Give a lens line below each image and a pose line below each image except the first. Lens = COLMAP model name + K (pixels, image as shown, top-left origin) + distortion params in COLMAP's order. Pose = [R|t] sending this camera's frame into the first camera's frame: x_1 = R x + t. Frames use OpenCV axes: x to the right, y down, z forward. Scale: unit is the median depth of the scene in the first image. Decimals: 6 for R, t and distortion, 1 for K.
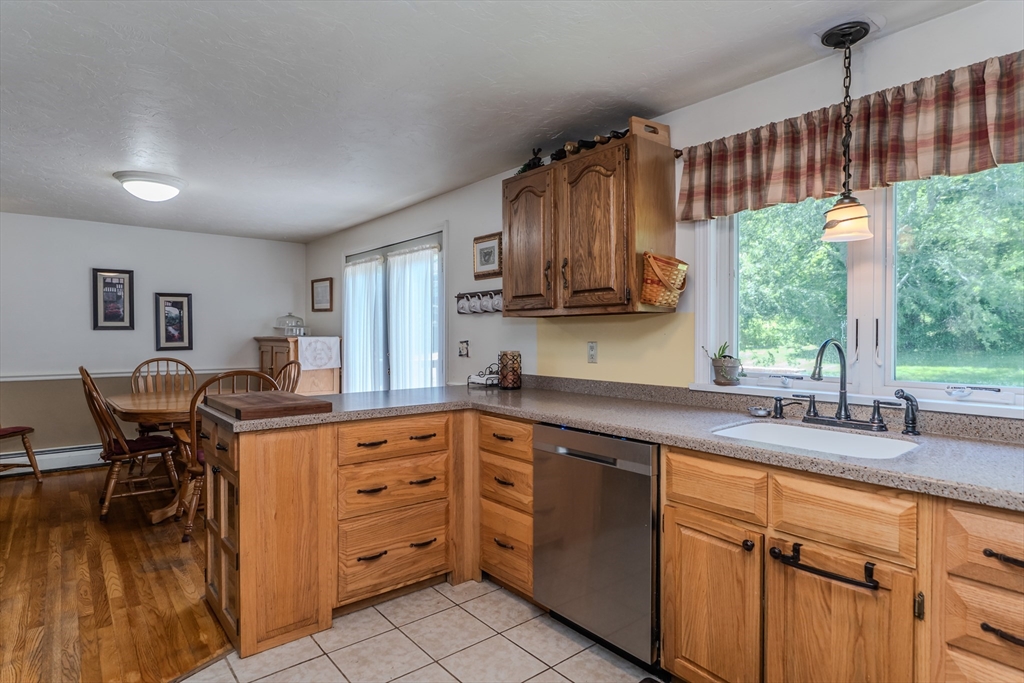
lens RADIAL K [[551.6, 0, 507.6], [0, 551.6, 331.1], [0, 0, 1]] dist [0.000817, 0.000761]
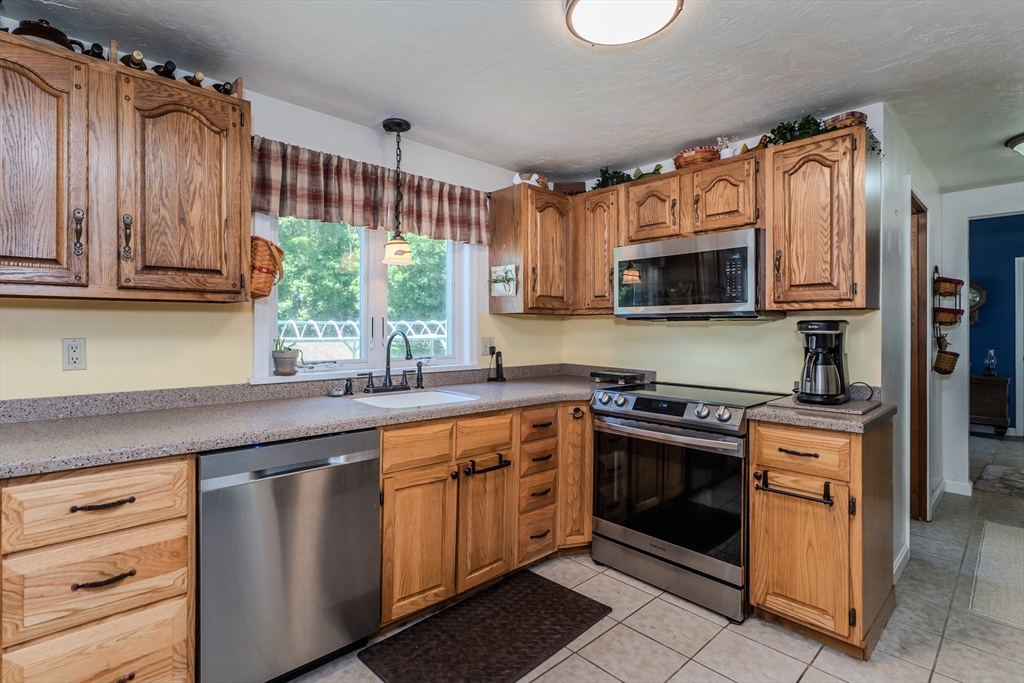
lens RADIAL K [[491.0, 0, 464.0], [0, 491.0, 328.8], [0, 0, 1]] dist [-0.001548, -0.000079]
pose [[-0.013440, 0.000720, 0.999909, -0.283304], [-0.005455, 0.999985, -0.000793, 0.003258], [-0.999895, -0.005466, -0.013436, 0.336659]]
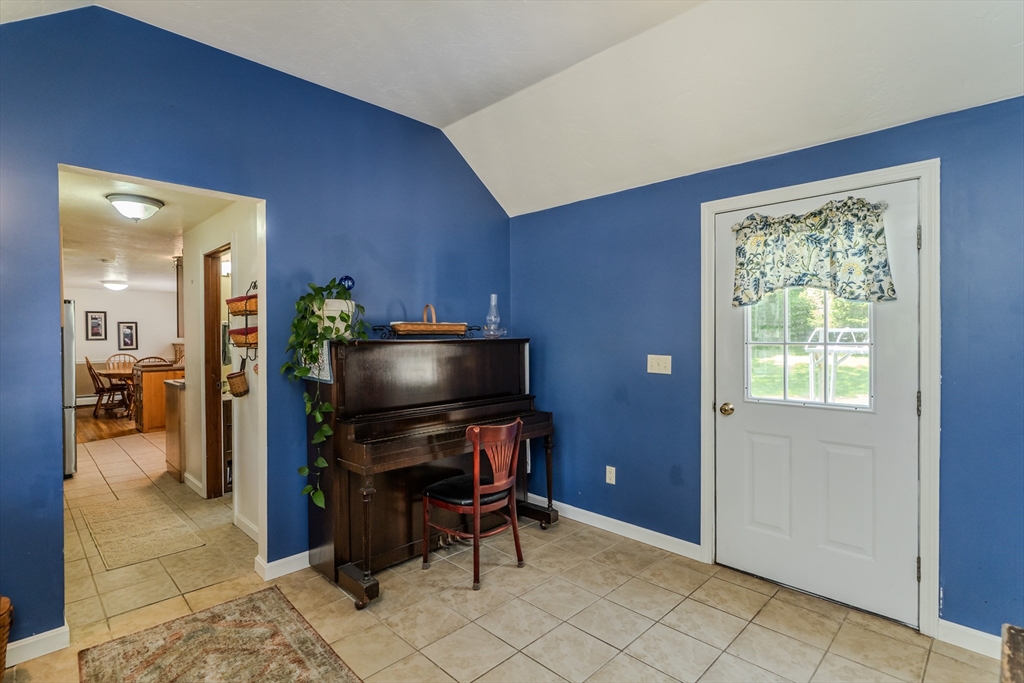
lens RADIAL K [[500.1, 0, 515.0], [0, 500.1, 333.0], [0, 0, 1]] dist [0.001956, 0.000395]
pose [[0.994976, -0.005222, 0.099982, 0.749713], [0.004771, 0.999977, 0.004753, -0.035362], [-0.100004, -0.004252, 0.994978, -1.164334]]
